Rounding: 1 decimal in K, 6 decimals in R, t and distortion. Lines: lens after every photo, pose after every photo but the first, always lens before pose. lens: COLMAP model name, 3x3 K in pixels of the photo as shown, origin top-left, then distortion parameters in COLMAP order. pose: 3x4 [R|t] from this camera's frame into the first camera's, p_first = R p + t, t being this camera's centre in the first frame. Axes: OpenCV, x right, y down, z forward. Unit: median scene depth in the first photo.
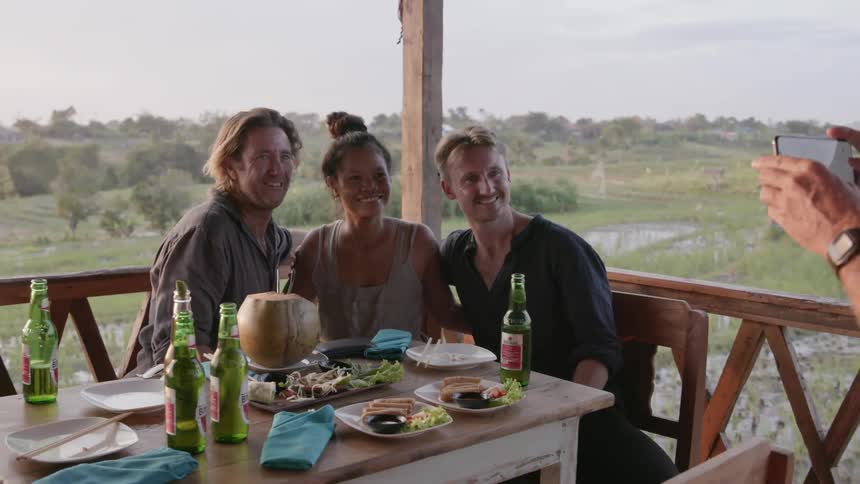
lens RADIAL K [[931.9, 0, 430.0], [0, 931.9, 242.0], [0, 0, 1]] dist [-0.078542, 0.025948]
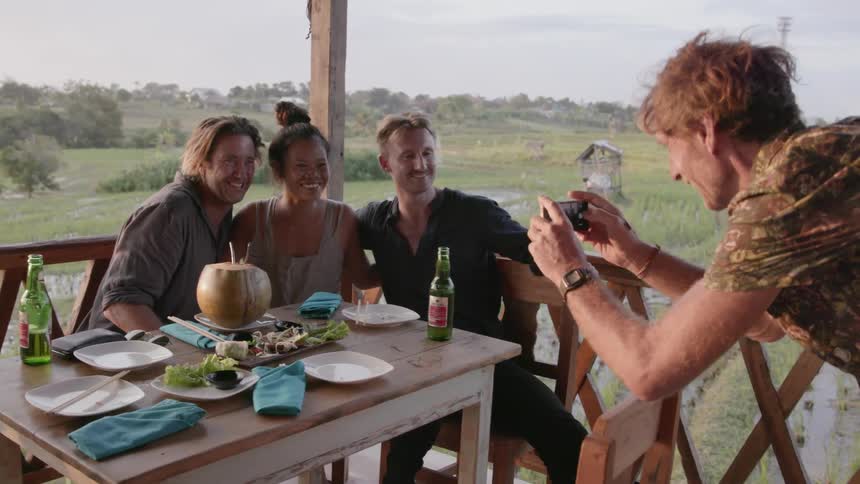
lens RADIAL K [[836.8, 0, 430.0], [0, 836.8, 242.0], [0, 0, 1]] dist [-0.100299, 0.015077]
pose [[0.984779, -0.000576, 0.173813, -0.100802], [-0.007144, 0.999015, 0.043787, -0.017943], [-0.173667, -0.044363, 0.983805, -0.054666]]
